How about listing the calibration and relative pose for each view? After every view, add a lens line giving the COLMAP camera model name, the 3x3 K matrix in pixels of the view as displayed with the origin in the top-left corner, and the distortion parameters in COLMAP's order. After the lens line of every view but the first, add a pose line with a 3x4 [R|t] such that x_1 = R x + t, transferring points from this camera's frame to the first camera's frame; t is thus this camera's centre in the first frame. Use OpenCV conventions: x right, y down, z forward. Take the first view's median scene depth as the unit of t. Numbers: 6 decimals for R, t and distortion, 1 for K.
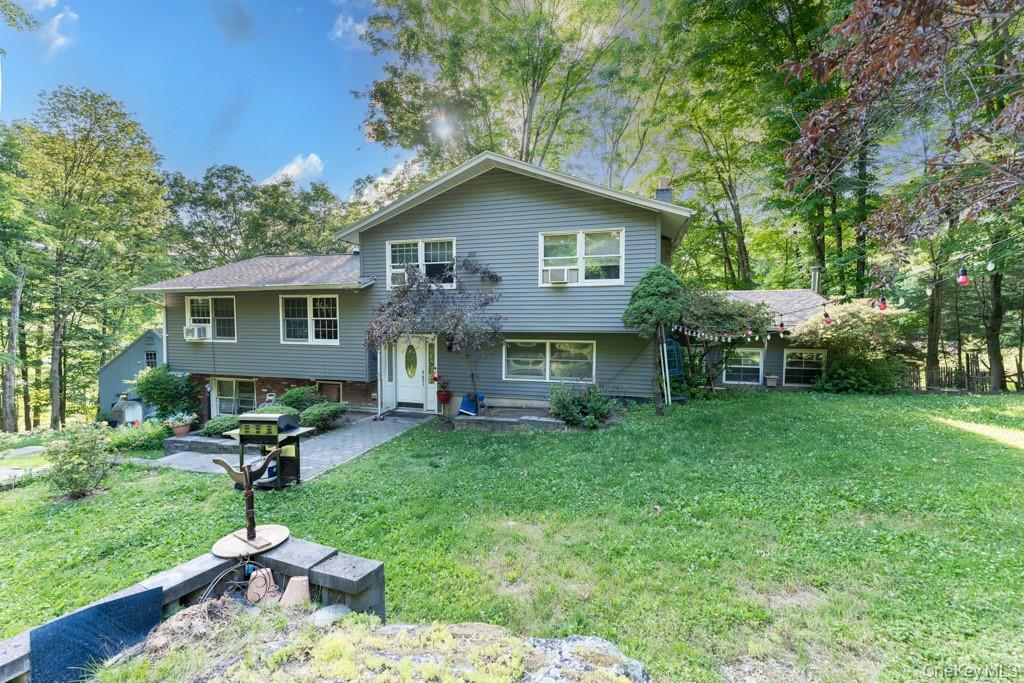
lens RADIAL K [[420.6, 0, 512.0], [0, 420.6, 341.5], [0, 0, 1]] dist [-0.000879, -0.000132]
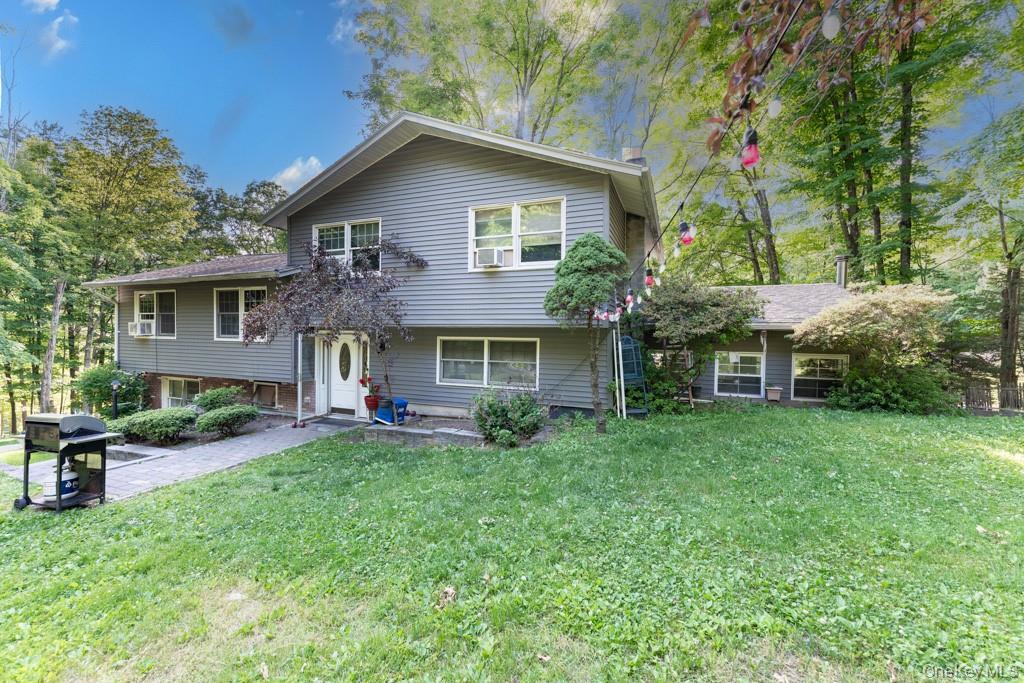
lens RADIAL K [[410.6, 0, 512.0], [0, 410.6, 341.5], [0, 0, 1]] dist [-0.000970, -0.000015]
pose [[0.994696, 0.011419, -0.102224, 0.220295], [-0.014516, 0.999456, -0.029601, 0.028218], [0.101830, 0.030928, 0.994321, 0.193492]]
